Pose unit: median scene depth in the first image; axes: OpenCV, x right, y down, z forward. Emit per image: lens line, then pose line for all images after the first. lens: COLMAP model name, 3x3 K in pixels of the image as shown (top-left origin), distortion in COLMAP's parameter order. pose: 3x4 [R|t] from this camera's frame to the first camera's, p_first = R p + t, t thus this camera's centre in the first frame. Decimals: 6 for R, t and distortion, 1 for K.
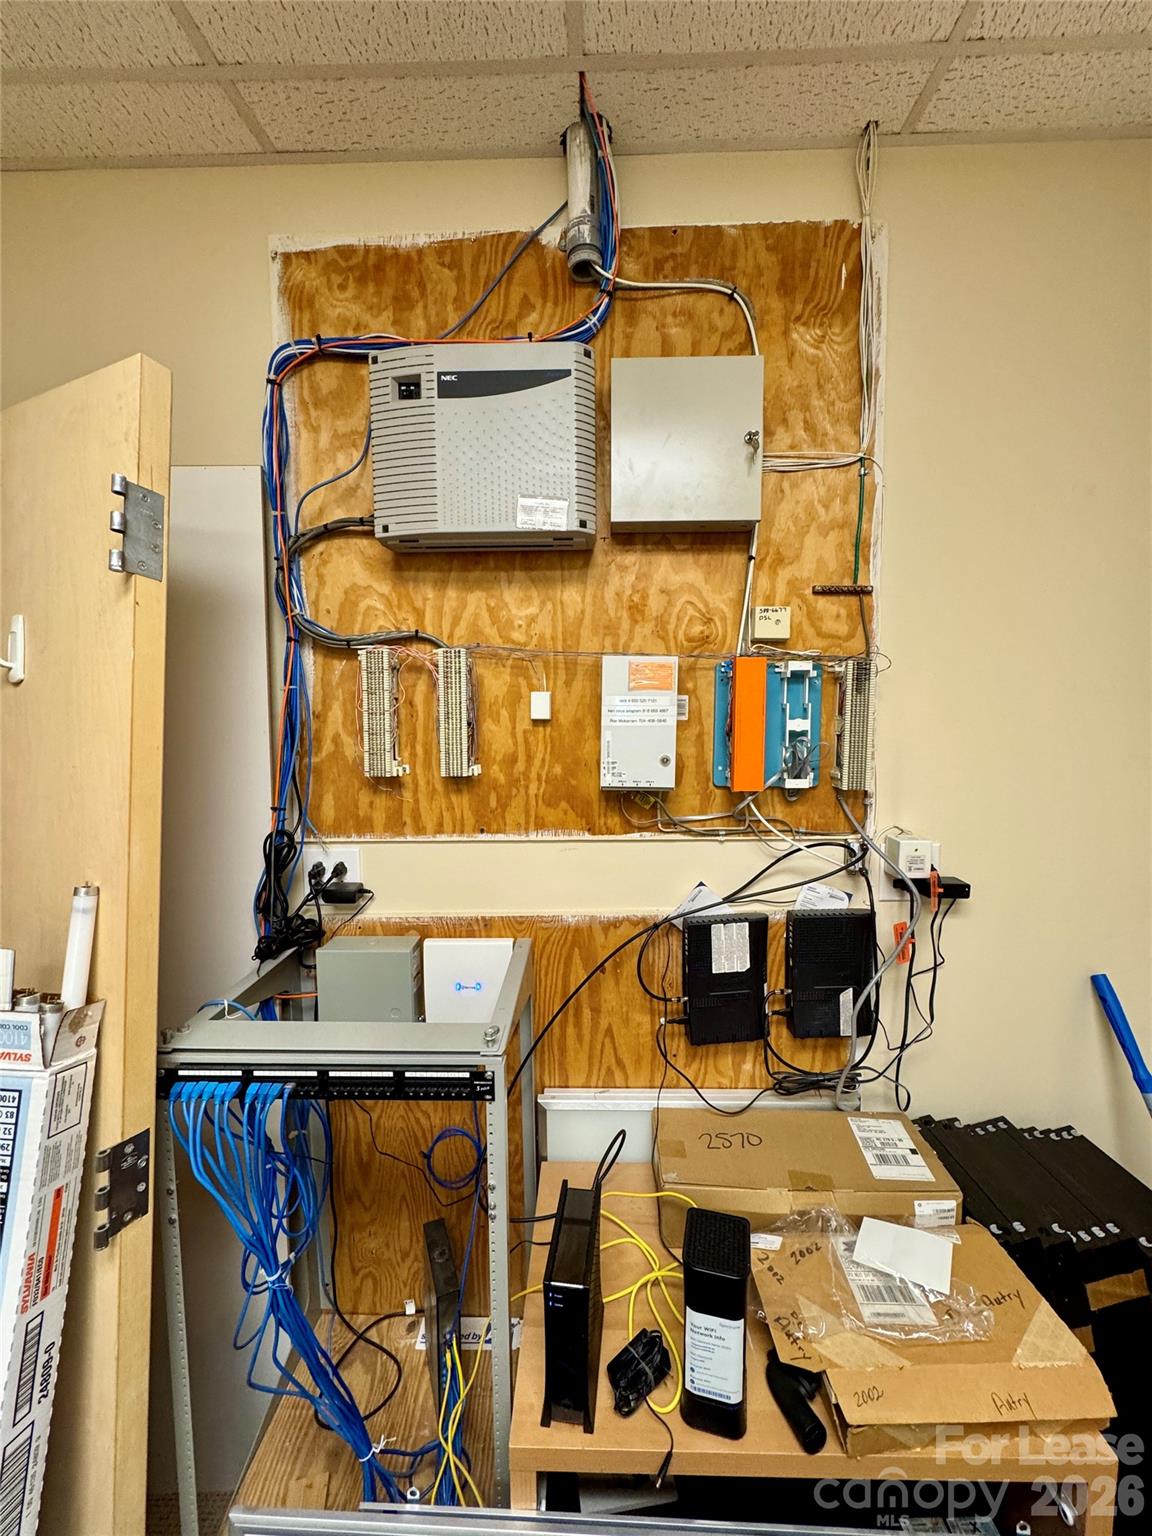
lens RADIAL K [[610.0, 0, 576.0], [0, 610.0, 768.0], [0, 0, 1]] dist [-0.001475, -0.000178]
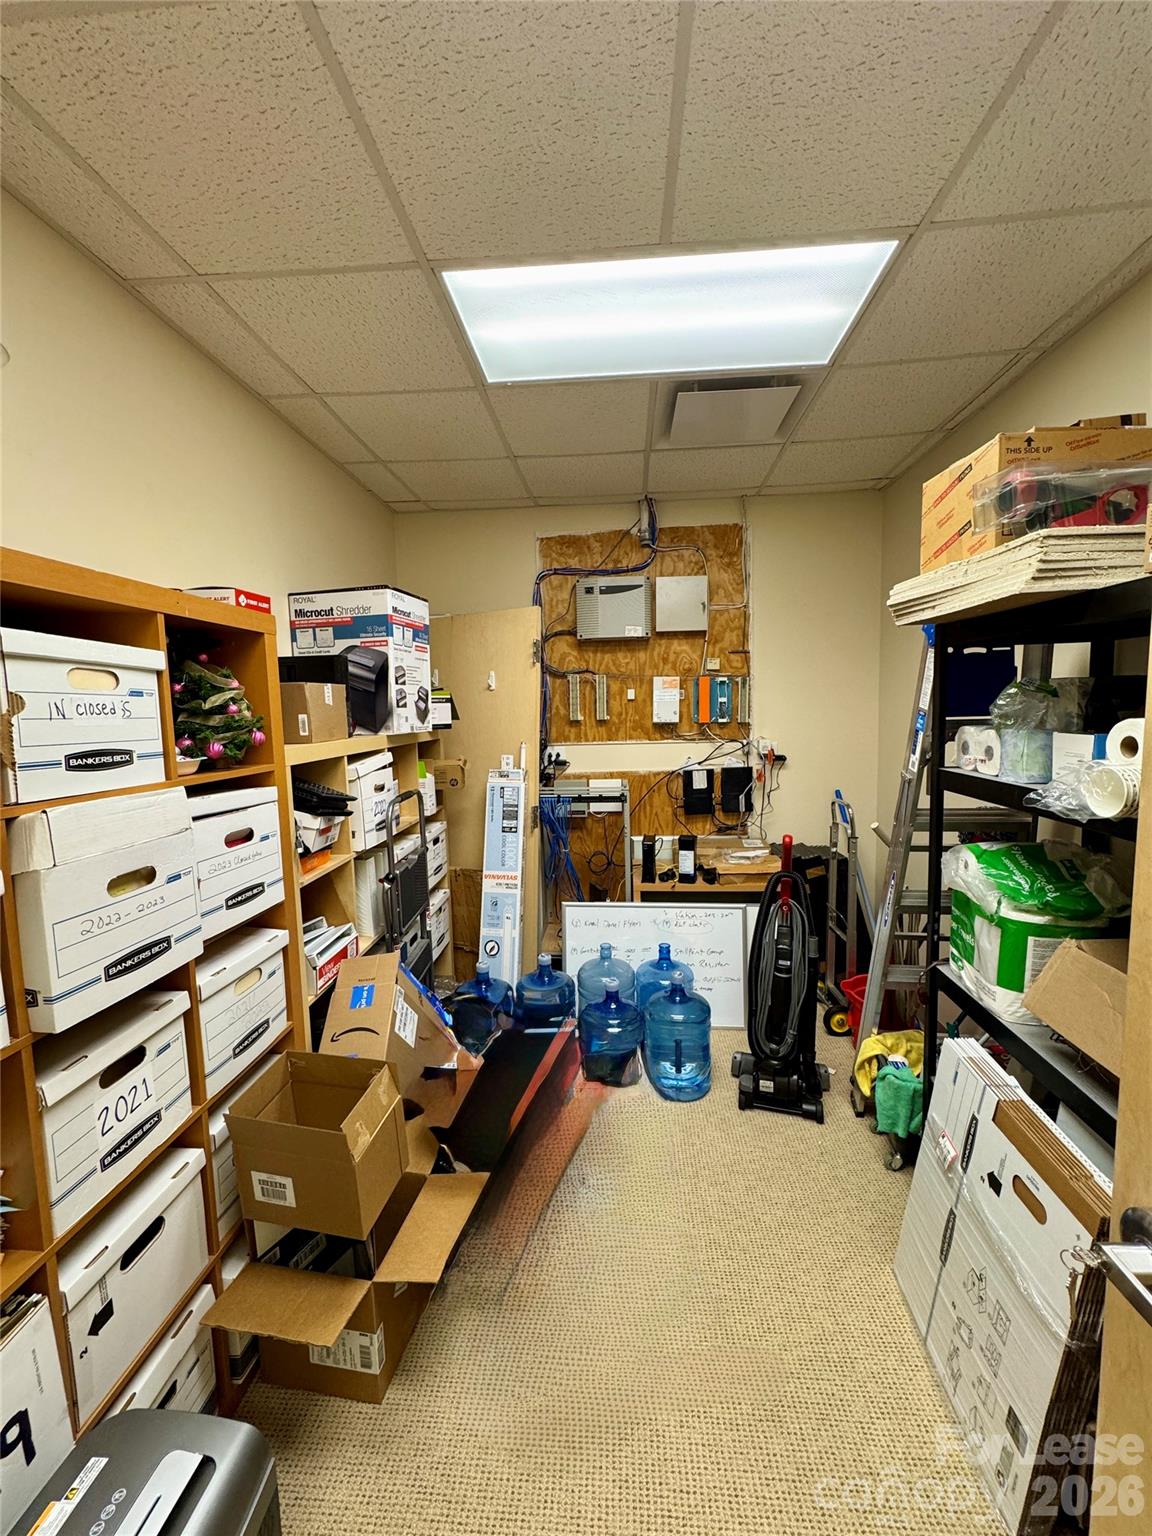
lens RADIAL K [[610.0, 0, 576.0], [0, 610.0, 768.0], [0, 0, 1]] dist [-0.001475, -0.000178]
pose [[0.998383, -0.009229, -0.056092, -0.157527], [0.010351, 0.999752, 0.019736, 0.179313], [0.055896, -0.020285, 0.998231, -1.831109]]
